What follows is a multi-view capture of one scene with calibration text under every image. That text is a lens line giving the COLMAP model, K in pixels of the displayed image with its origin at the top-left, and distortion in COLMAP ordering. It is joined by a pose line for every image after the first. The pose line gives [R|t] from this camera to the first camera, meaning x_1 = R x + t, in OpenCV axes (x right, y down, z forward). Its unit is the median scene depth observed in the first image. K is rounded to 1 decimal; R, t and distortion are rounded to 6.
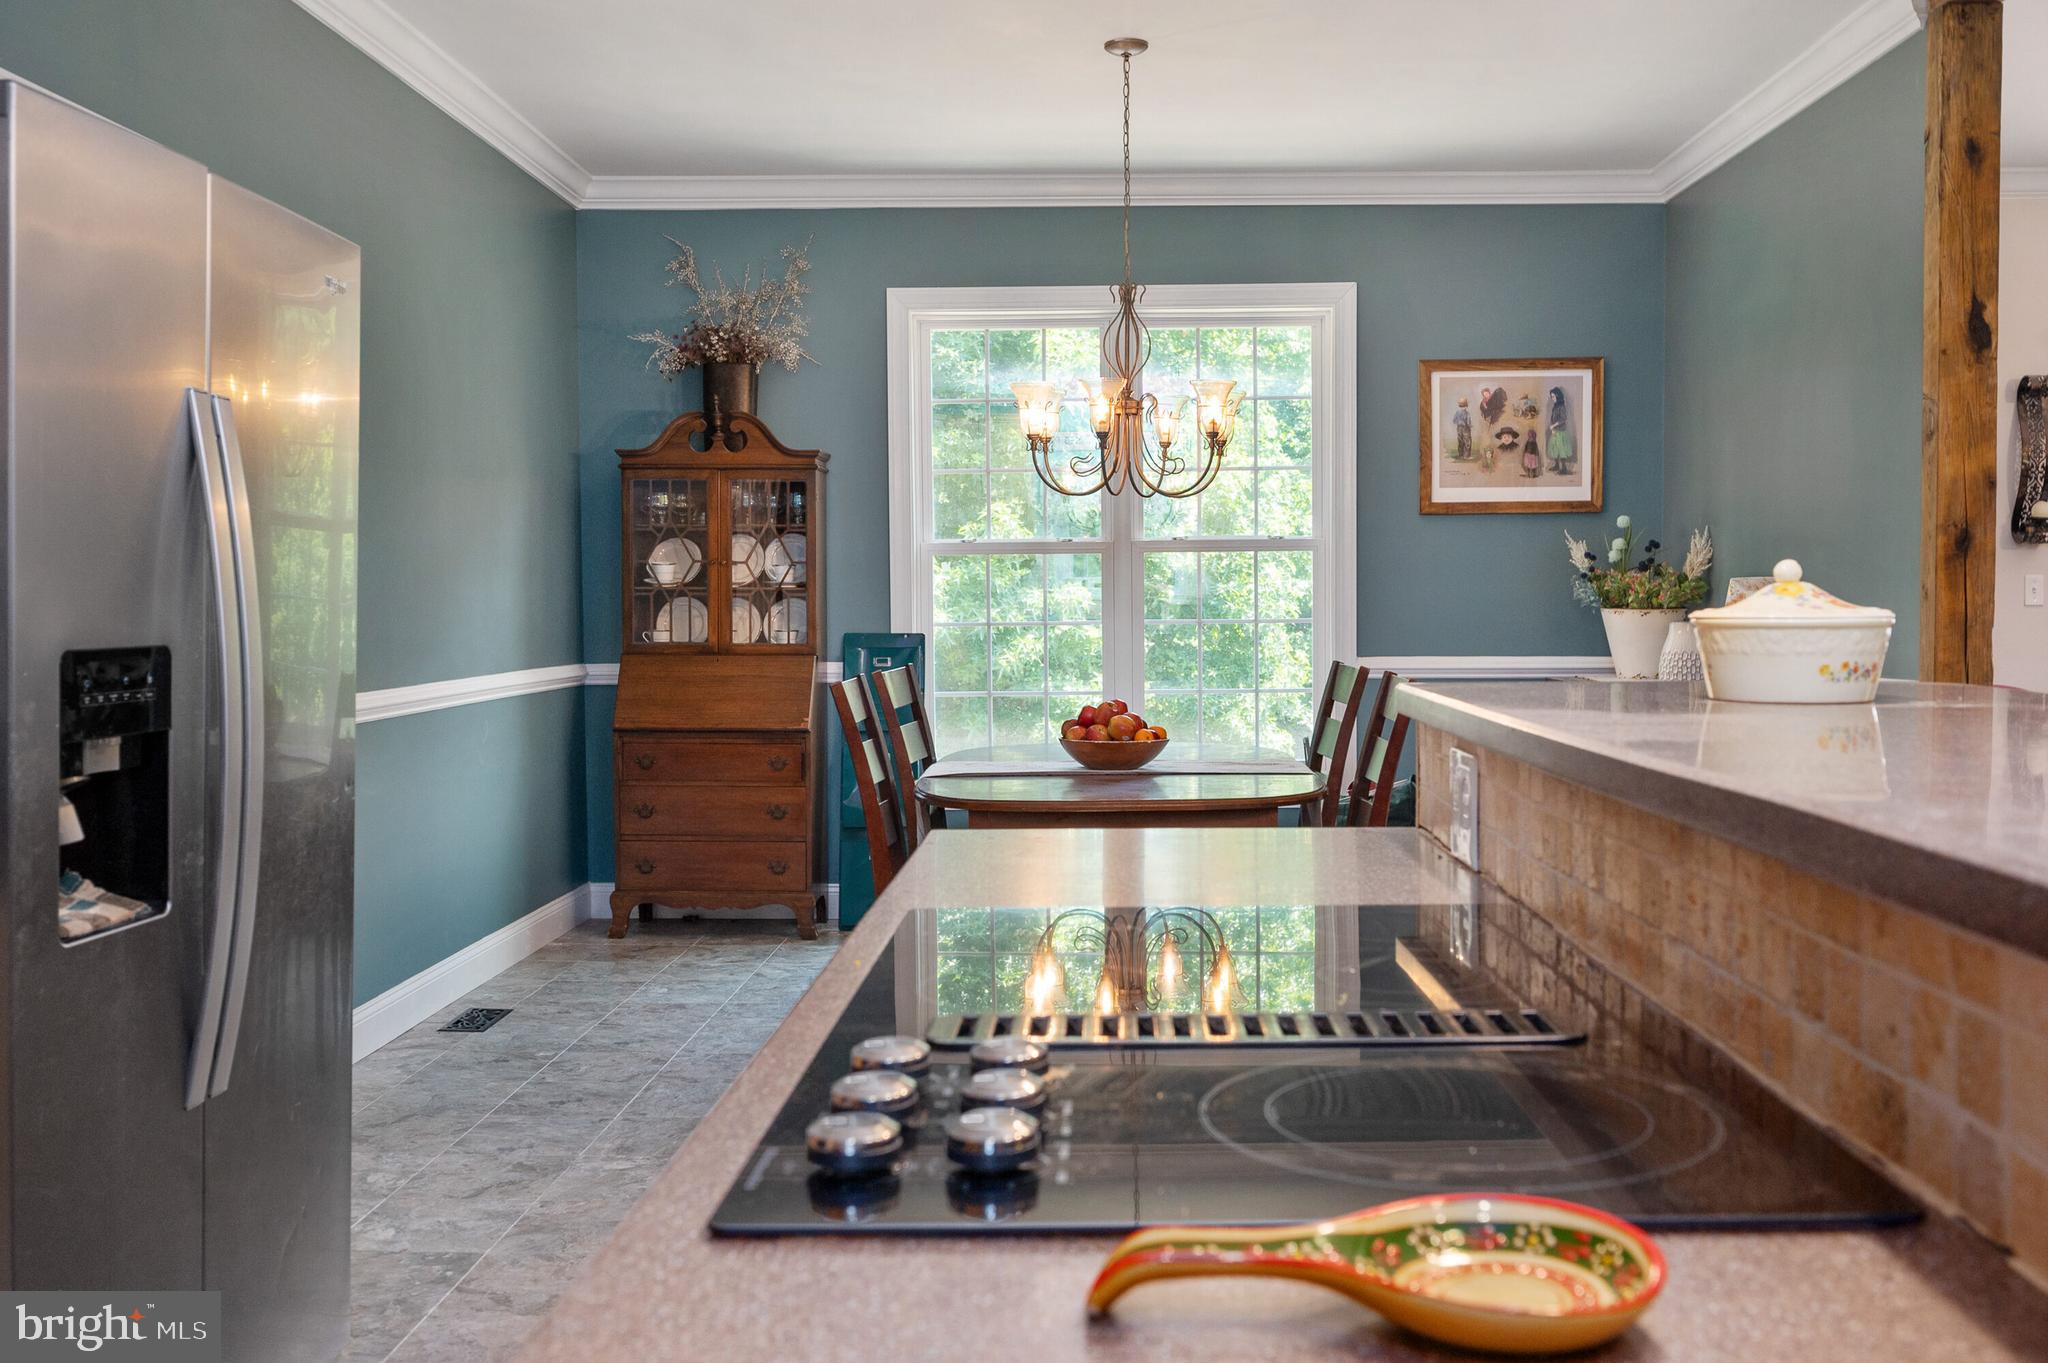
lens RADIAL K [[2376.1, 0, 1024.0], [0, 2376.1, 681.5], [0, 0, 1]] dist [-0.007382, 0.004990]
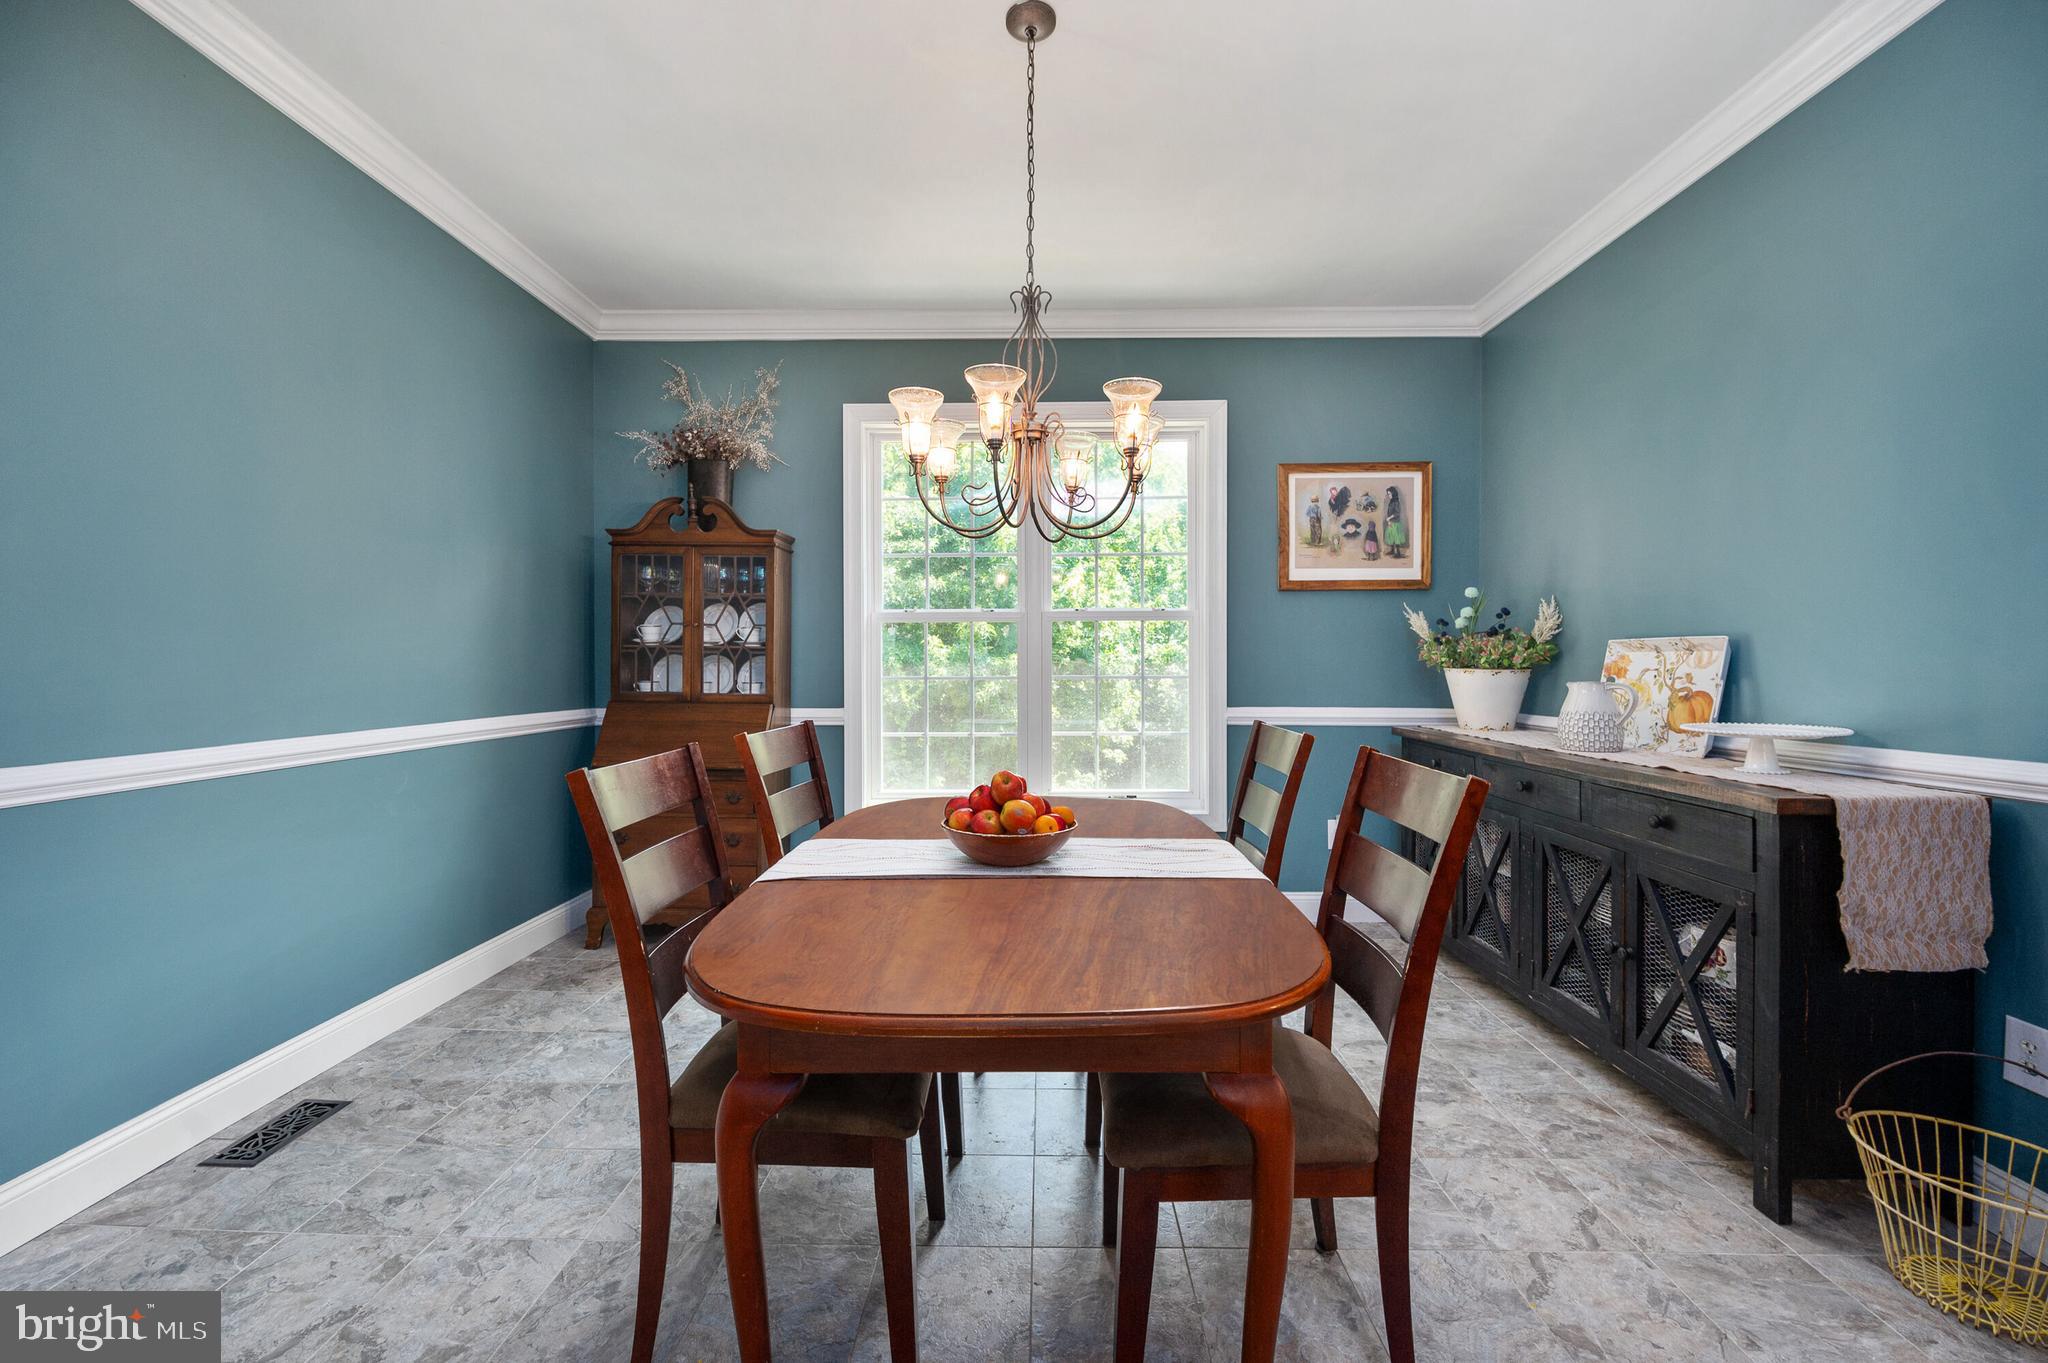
lens RADIAL K [[840.3, 0, 1021.3], [0, 840.3, 657.3], [0, 0, 1]] dist [-0.002214, -0.000211]
pose [[0.999944, 0.006523, 0.008361, 0.031668], [-0.006138, 0.998956, -0.045270, -0.015978], [-0.008647, 0.045217, 0.998940, 0.577575]]
